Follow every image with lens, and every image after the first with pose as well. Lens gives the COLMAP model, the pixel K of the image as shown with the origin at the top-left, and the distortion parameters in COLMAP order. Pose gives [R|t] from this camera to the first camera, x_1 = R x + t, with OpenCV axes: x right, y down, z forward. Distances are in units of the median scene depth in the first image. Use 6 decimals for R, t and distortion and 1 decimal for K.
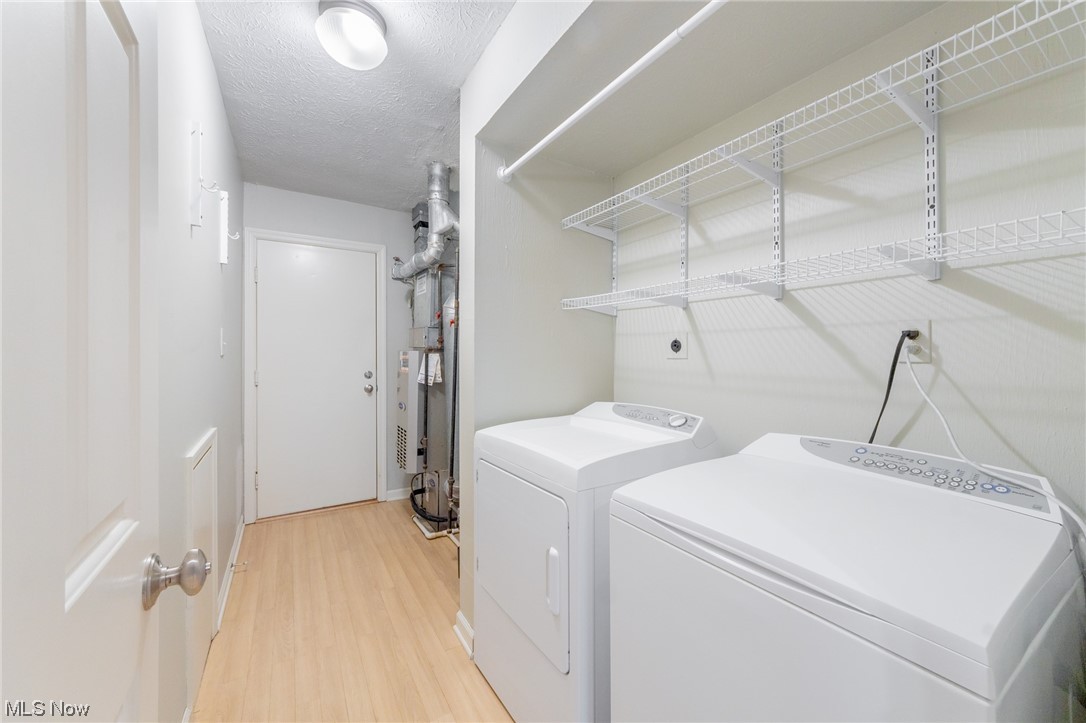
lens RADIAL K [[397.9, 0, 542.6], [0, 397.9, 356.1], [0, 0, 1]] dist [-0.002304, -0.000028]
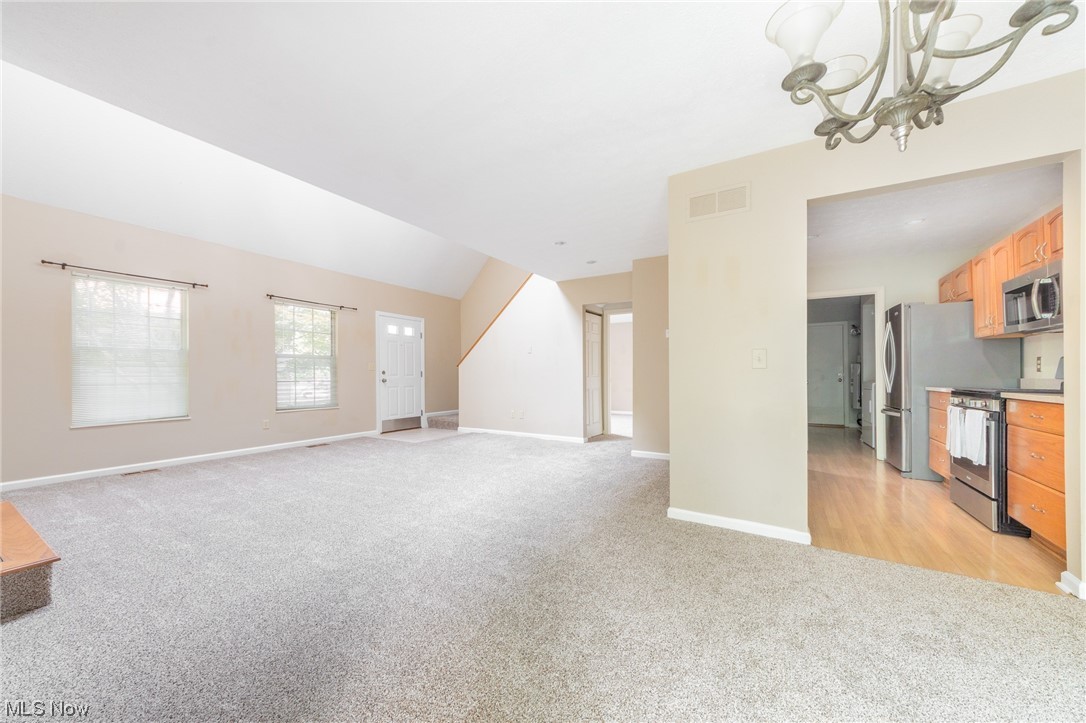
lens RADIAL K [[397.9, 0, 537.8], [0, 397.9, 365.8], [0, 0, 1]] dist [-0.002304, -0.000028]
pose [[0.439567, -0.013546, -0.898108, 0.951379], [-0.004302, 0.999843, -0.017186, 0.049559], [0.898200, 0.011418, 0.439439, -1.760379]]
